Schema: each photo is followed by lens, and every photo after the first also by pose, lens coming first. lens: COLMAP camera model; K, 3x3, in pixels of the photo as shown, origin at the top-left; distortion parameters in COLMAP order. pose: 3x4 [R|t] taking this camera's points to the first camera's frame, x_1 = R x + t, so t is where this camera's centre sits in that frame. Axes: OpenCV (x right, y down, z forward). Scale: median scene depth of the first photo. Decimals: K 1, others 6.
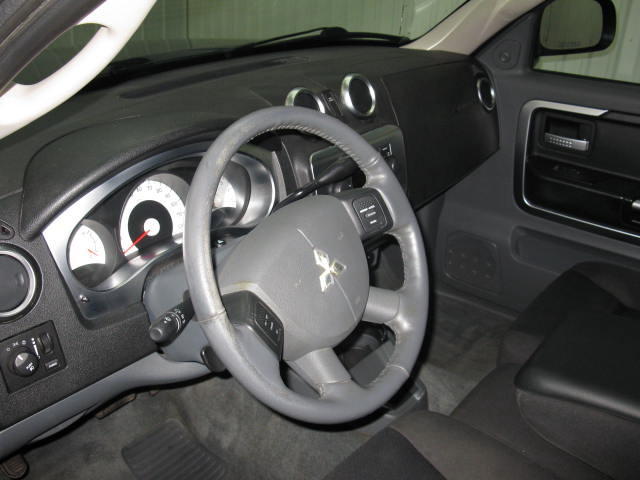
lens RADIAL K [[677.8, 0, 318.9], [0, 677.8, 239.1], [0, 0, 1]] dist [-0.194224, 0.204138]
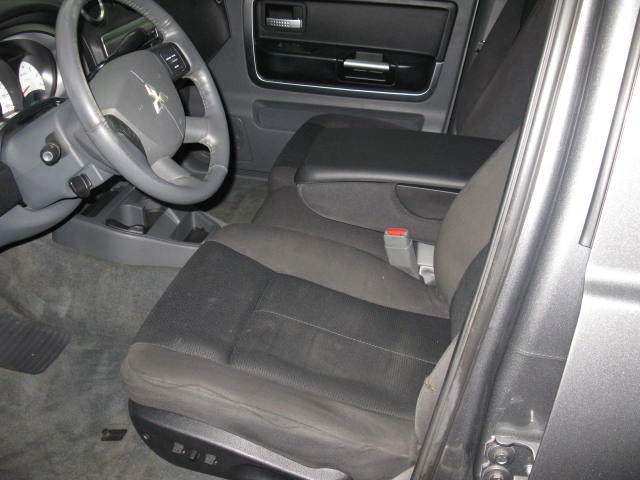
lens RADIAL K [[677.8, 0, 318.9], [0, 677.8, 239.1], [0, 0, 1]] dist [-0.194224, 0.204138]
pose [[0.895645, -0.213922, 0.389946, -0.222920], [0.180150, 0.976082, 0.121696, 0.174679], [-0.406652, -0.038748, 0.912761, -0.279241]]
